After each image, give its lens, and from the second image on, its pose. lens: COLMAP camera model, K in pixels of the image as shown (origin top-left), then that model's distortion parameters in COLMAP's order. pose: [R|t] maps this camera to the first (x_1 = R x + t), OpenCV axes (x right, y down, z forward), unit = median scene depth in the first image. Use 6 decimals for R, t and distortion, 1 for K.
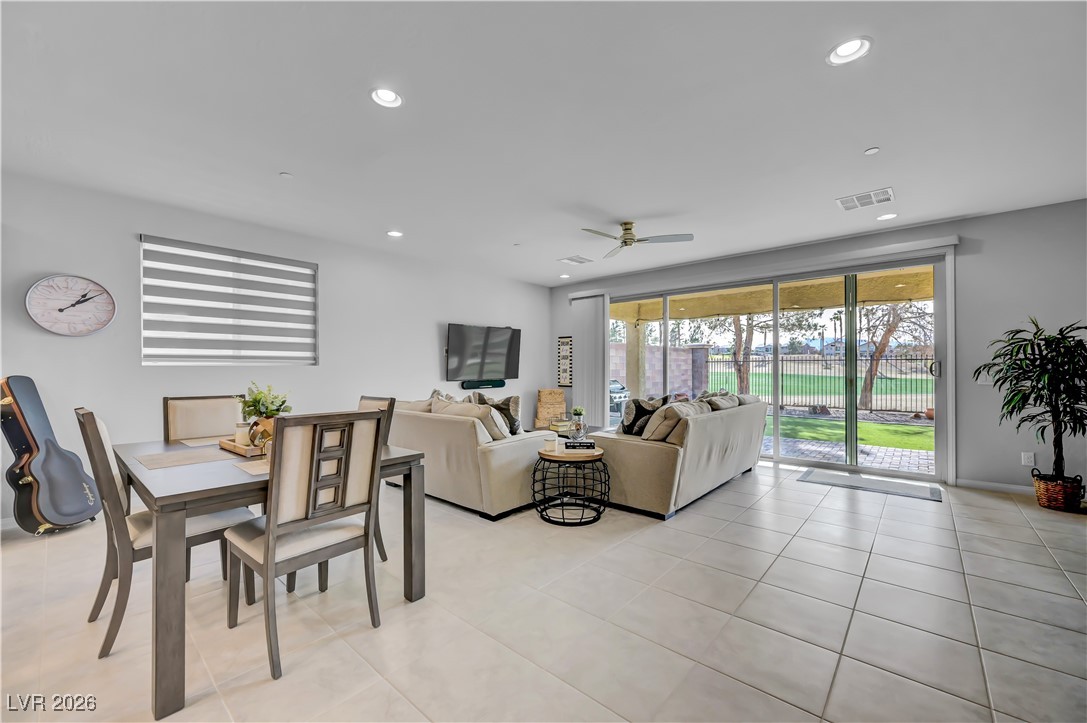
lens RADIAL K [[432.9, 0, 546.3], [0, 432.9, 365.9], [0, 0, 1]] dist [-0.001132, 0.000010]
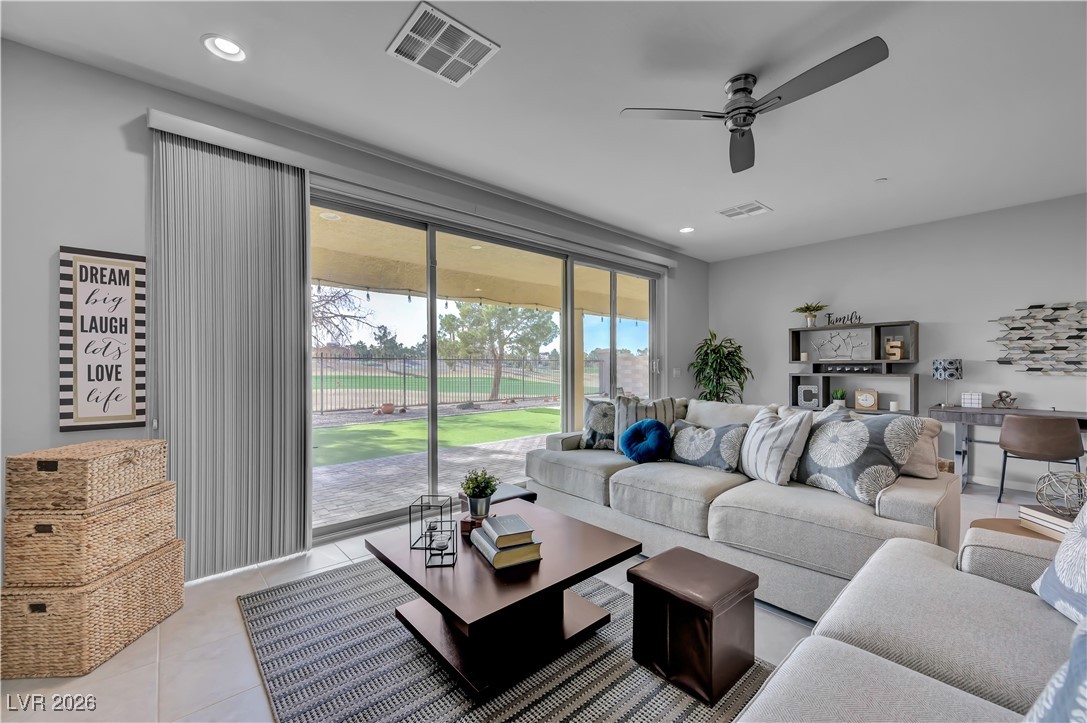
lens RADIAL K [[432.9, 0, 546.3], [0, 432.9, 365.9], [0, 0, 1]] dist [-0.001132, 0.000010]
pose [[0.121109, 0.004070, 0.992631, -0.352775], [-0.004872, 0.999982, -0.003505, 0.011541], [-0.992627, -0.004411, 0.121127, 1.193003]]
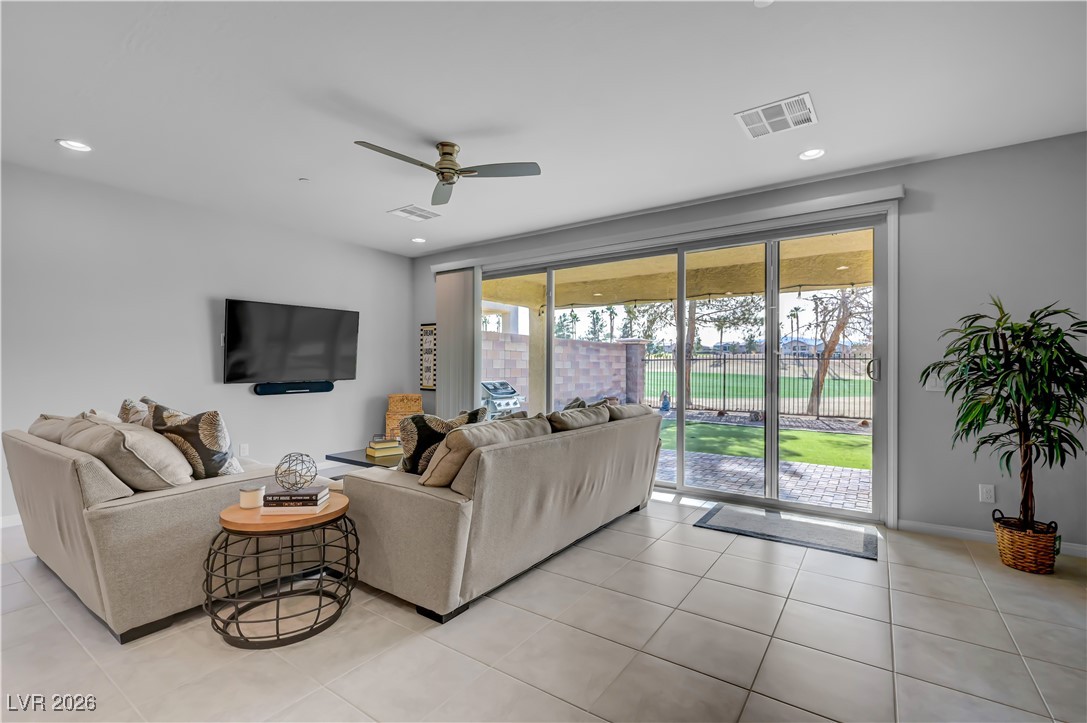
lens RADIAL K [[483.7, 0, 546.1], [0, 483.7, 365.6], [0, 0, 1]] dist [0.000870, -0.000192]
pose [[0.993267, 0.006734, 0.115656, 0.260565], [-0.007065, 0.999972, 0.002455, 0.002697], [-0.115636, -0.003255, 0.993286, 0.256449]]
